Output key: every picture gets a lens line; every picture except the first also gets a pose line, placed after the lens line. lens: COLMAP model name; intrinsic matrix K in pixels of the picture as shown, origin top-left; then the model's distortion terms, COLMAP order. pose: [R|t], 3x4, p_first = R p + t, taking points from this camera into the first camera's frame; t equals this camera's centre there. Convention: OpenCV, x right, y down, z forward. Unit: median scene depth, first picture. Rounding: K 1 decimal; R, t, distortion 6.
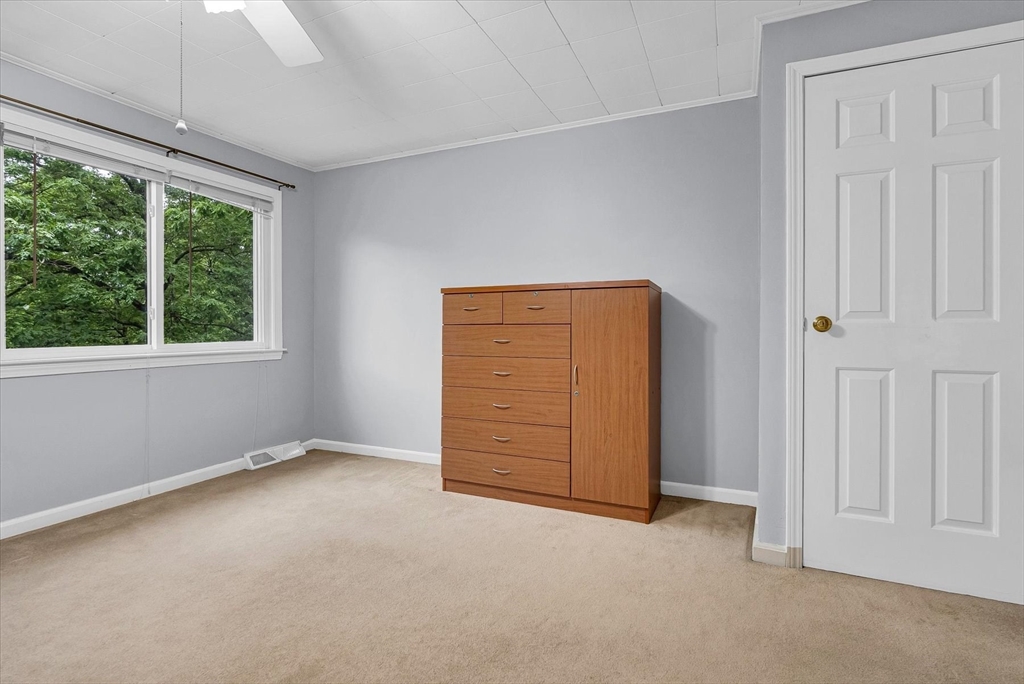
lens RADIAL K [[467.4, 0, 513.9], [0, 467.4, 328.6], [0, 0, 1]] dist [-0.004972, 0.000034]
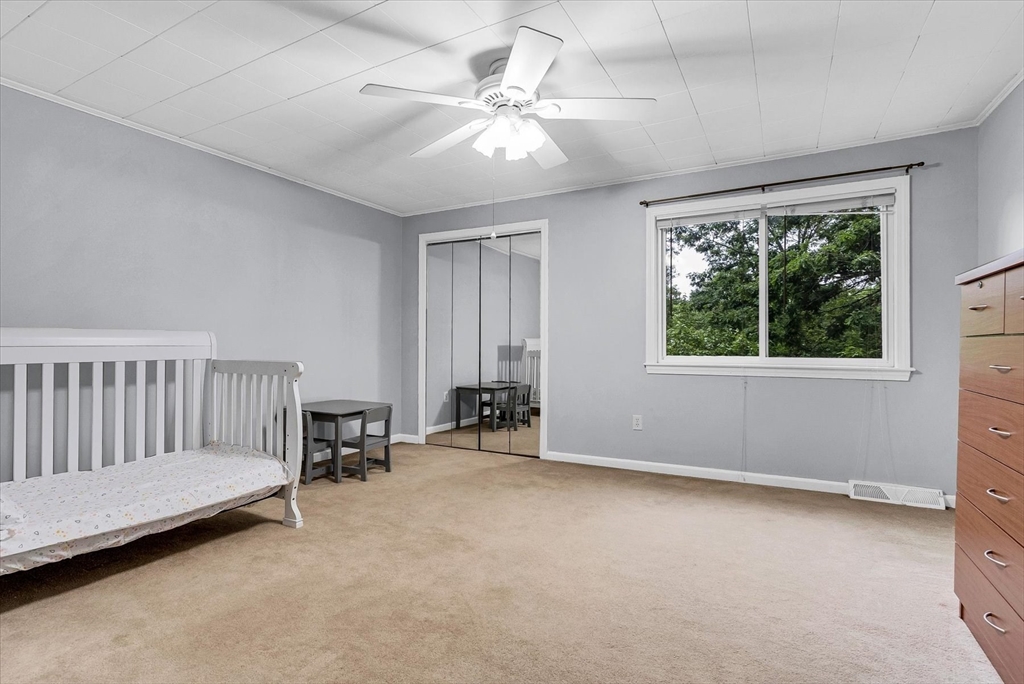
lens RADIAL K [[481.6, 0, 508.9], [0, 481.6, 336.3], [0, 0, 1]] dist [-0.003931, 0.000053]
pose [[-0.039765, -0.010015, -0.999159, 0.456651], [0.002026, 0.999947, -0.010103, -0.006740], [0.999207, -0.002426, -0.039742, 0.417745]]
